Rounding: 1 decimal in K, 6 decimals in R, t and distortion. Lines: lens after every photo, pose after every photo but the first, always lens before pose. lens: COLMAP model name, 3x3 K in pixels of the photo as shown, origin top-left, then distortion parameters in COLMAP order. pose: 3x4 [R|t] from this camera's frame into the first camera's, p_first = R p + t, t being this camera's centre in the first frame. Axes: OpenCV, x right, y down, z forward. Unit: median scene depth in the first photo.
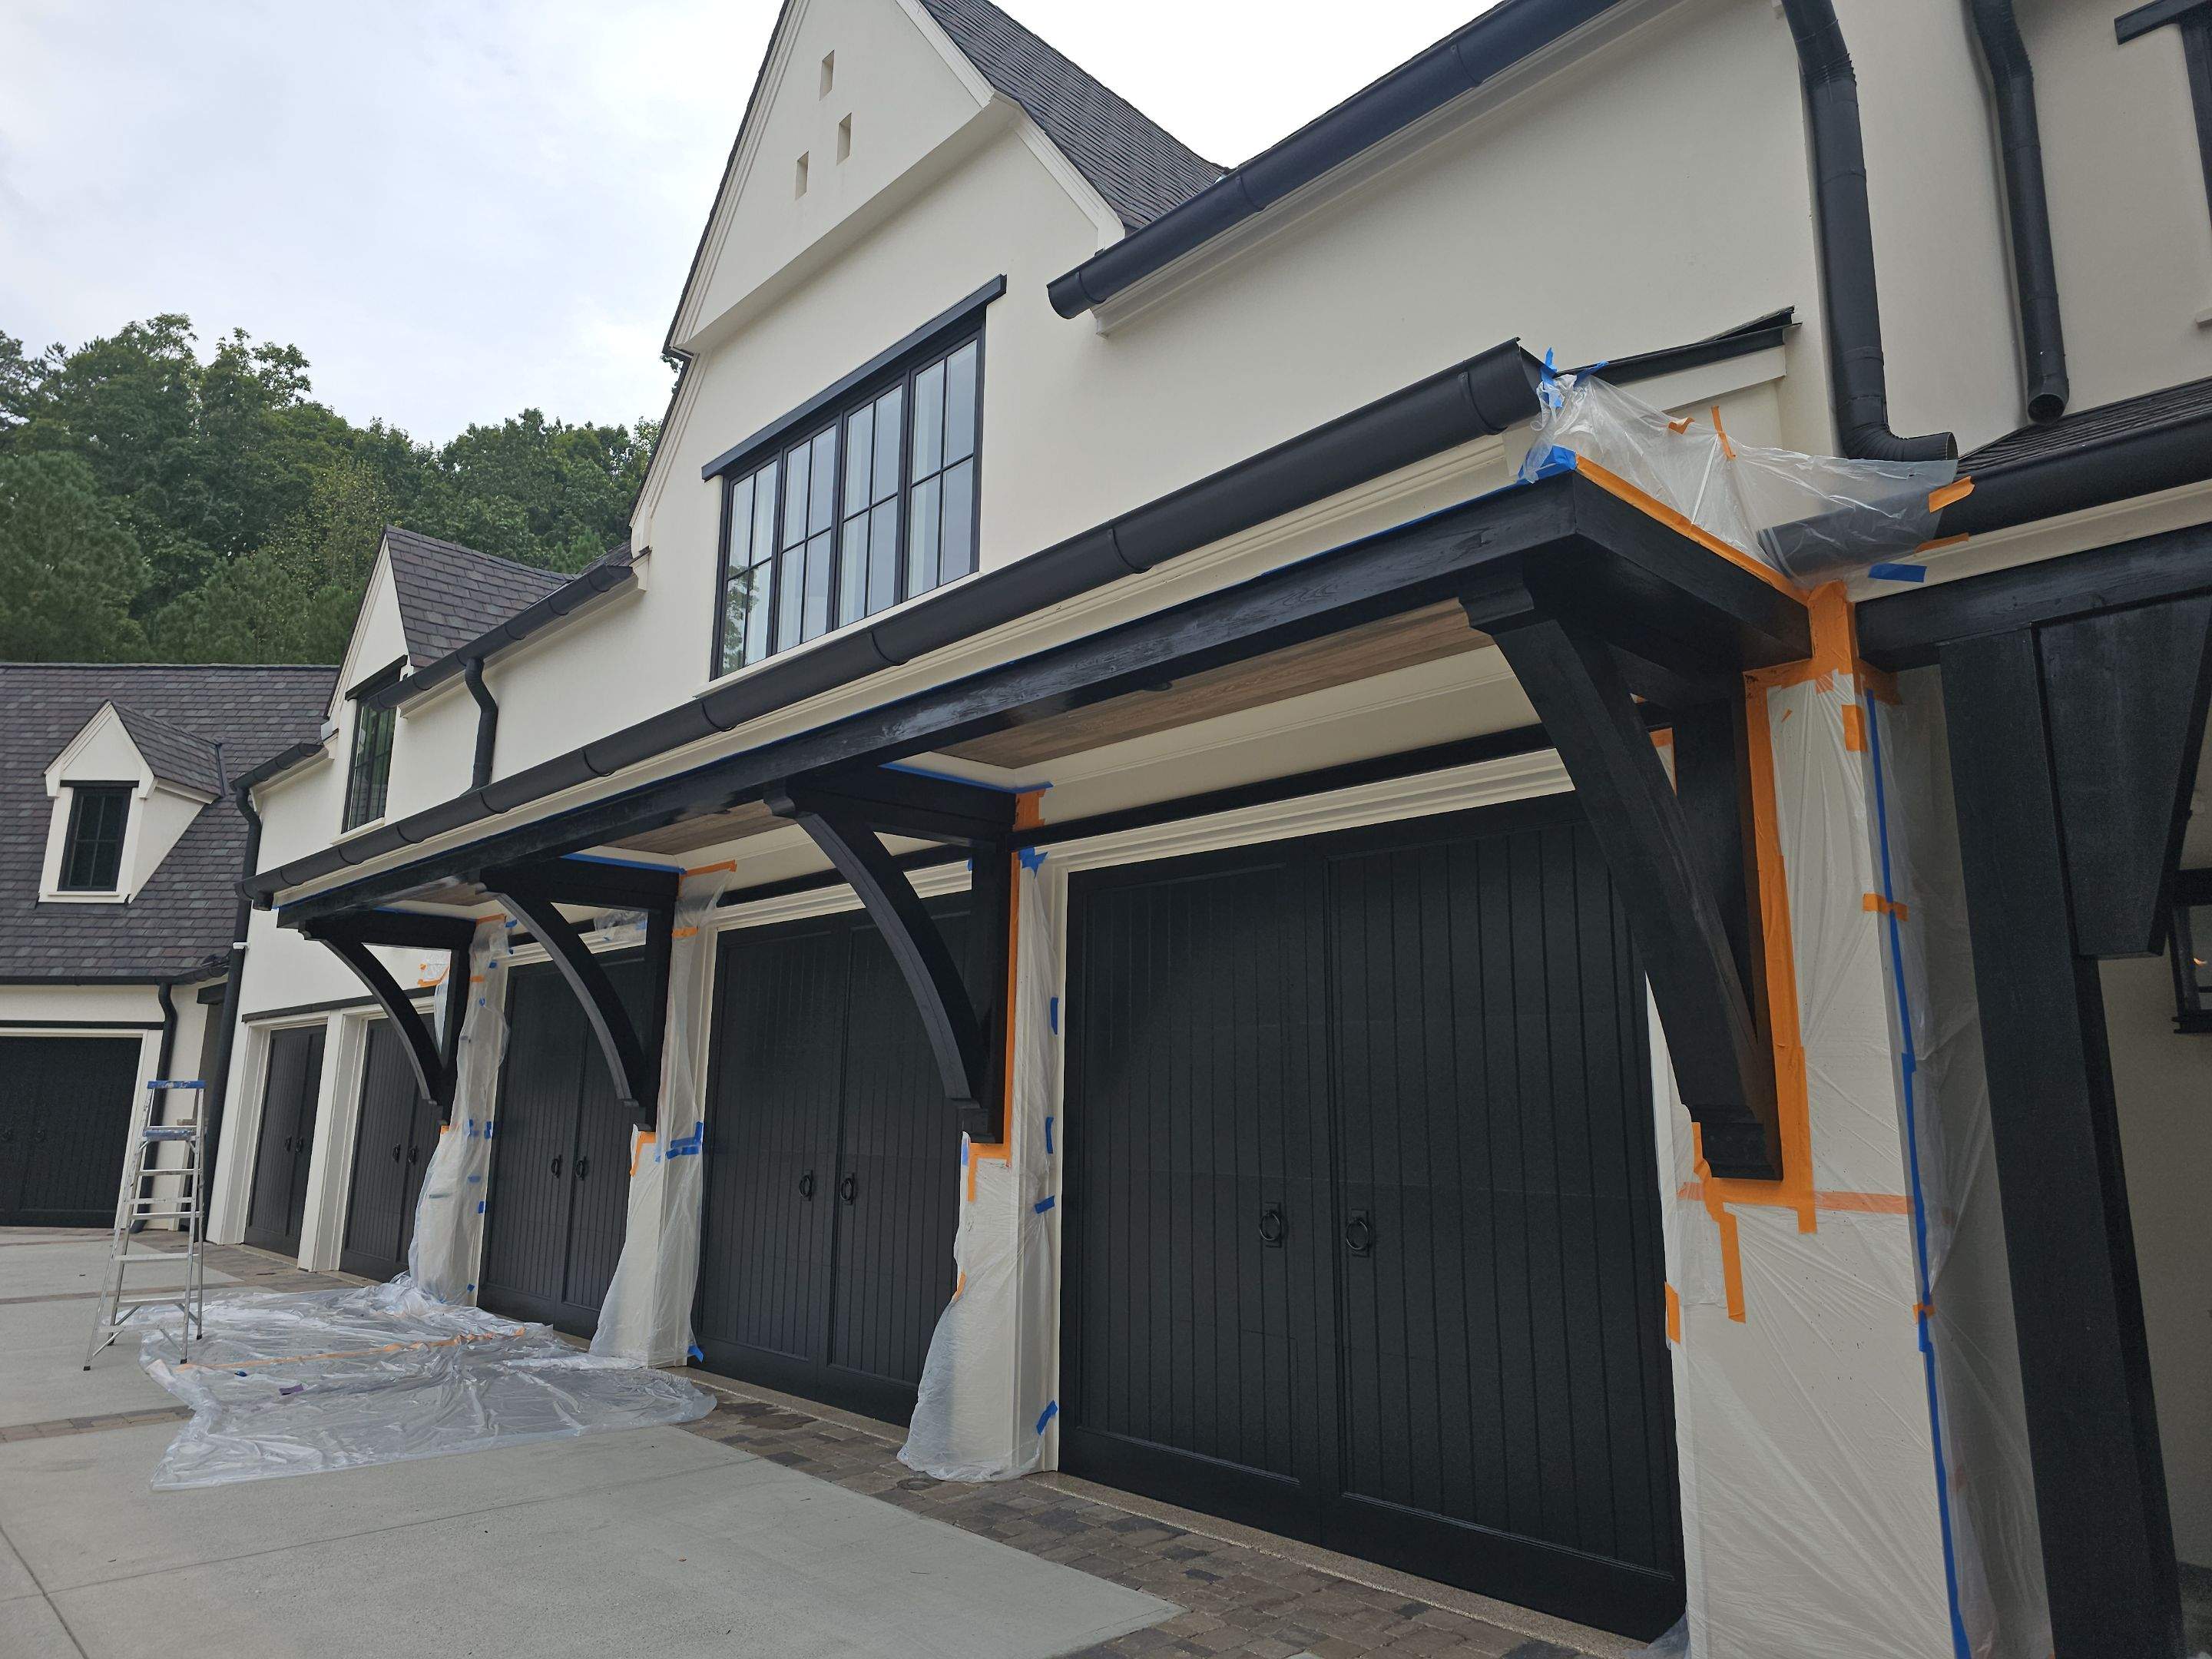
lens RADIAL K [[1415.2, 0, 1106.0], [0, 1415.2, 829.5], [0, 0, 1]] dist [0.038314, -0.028038]
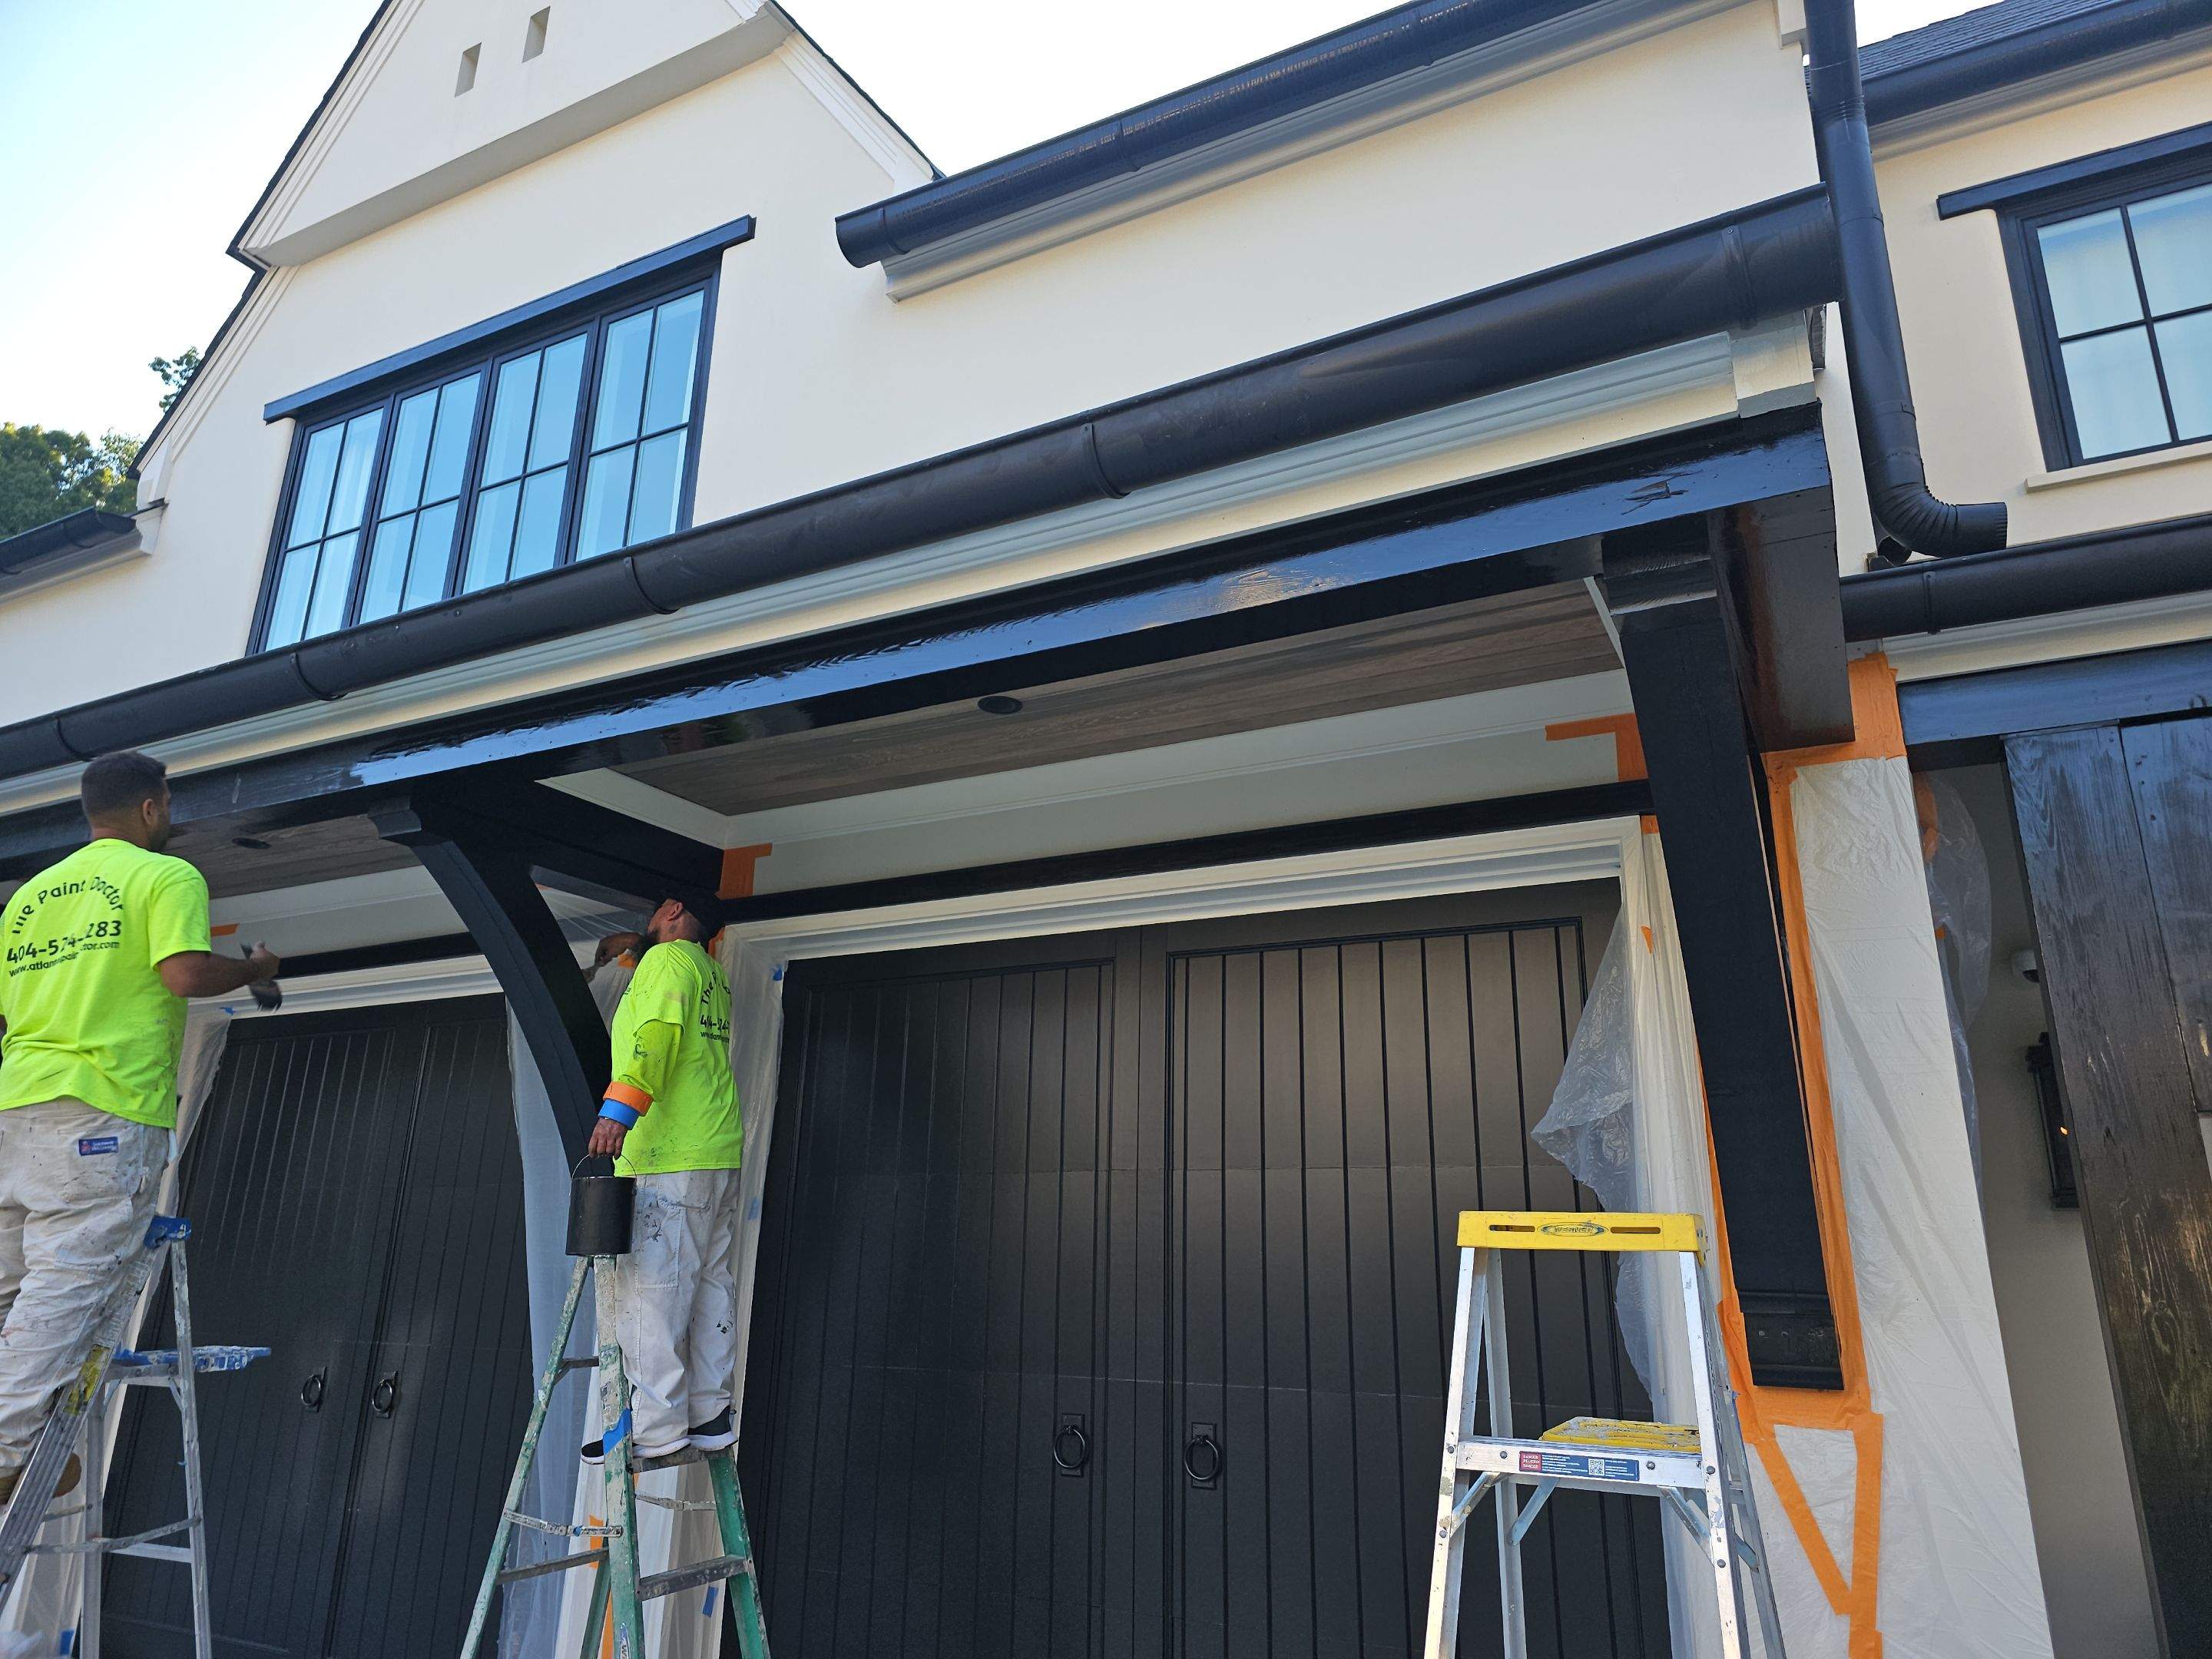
lens RADIAL K [[1415.2, 0, 1106.0], [0, 1415.2, 829.5], [0, 0, 1]] dist [0.038314, -0.028038]
pose [[0.943521, 0.101909, 0.315249, -0.098851], [-0.068997, 0.991095, -0.113884, 0.031414], [-0.324048, 0.085701, 0.942151, 0.196363]]
